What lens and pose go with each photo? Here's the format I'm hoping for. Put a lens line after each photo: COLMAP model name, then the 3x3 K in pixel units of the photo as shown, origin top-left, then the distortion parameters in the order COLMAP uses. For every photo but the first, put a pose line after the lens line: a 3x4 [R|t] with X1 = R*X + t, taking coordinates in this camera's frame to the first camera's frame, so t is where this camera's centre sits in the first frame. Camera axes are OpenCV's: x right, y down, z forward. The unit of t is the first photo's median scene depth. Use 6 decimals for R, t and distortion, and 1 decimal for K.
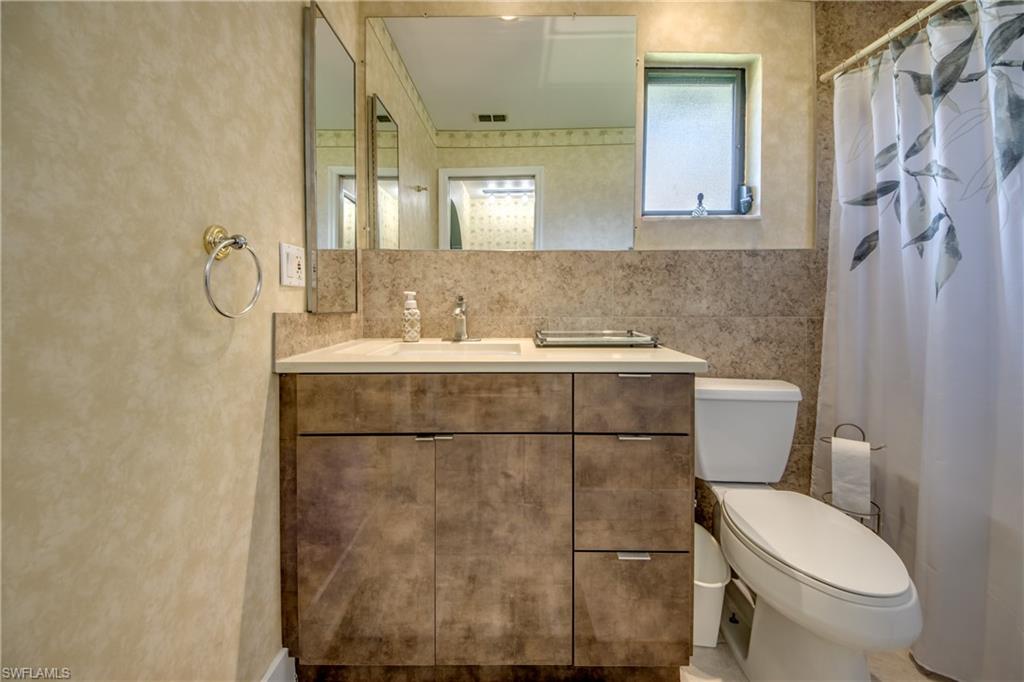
lens RADIAL K [[384.3, 0, 510.9], [0, 384.3, 303.3], [0, 0, 1]] dist [0.026754, -0.017822]
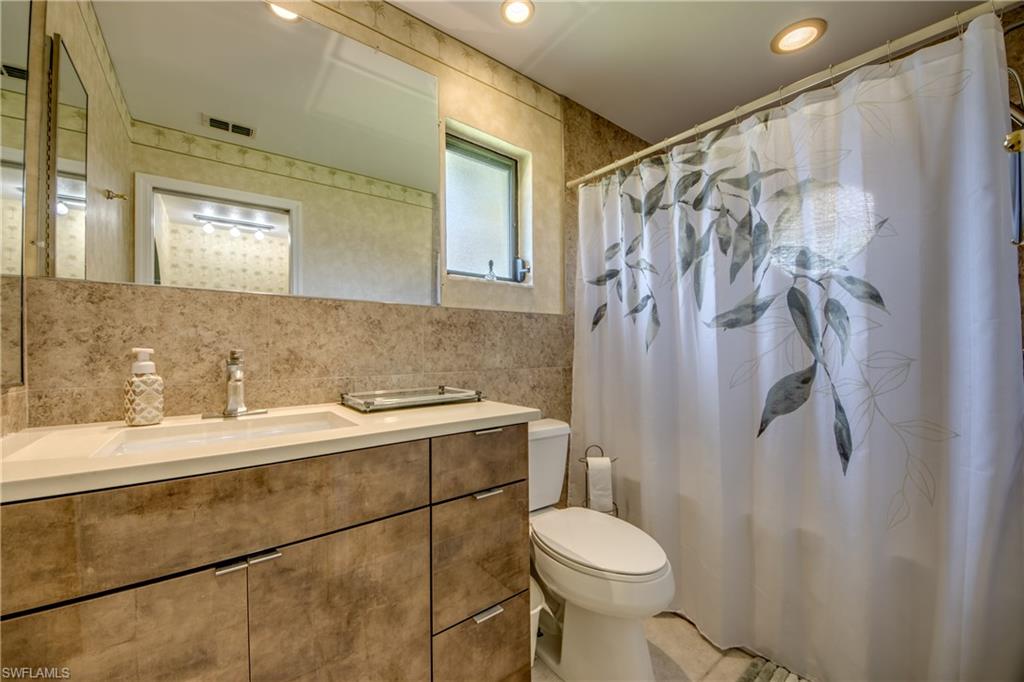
lens RADIAL K [[377.3, 0, 483.3], [0, 377.3, 349.6], [0, 0, 1]] dist [0.038310, -0.027962]
pose [[0.804875, -0.005563, 0.593419, -0.191184], [0.017157, 0.999756, -0.013899, -0.009209], [-0.593197, 0.021368, 0.804774, 0.144266]]
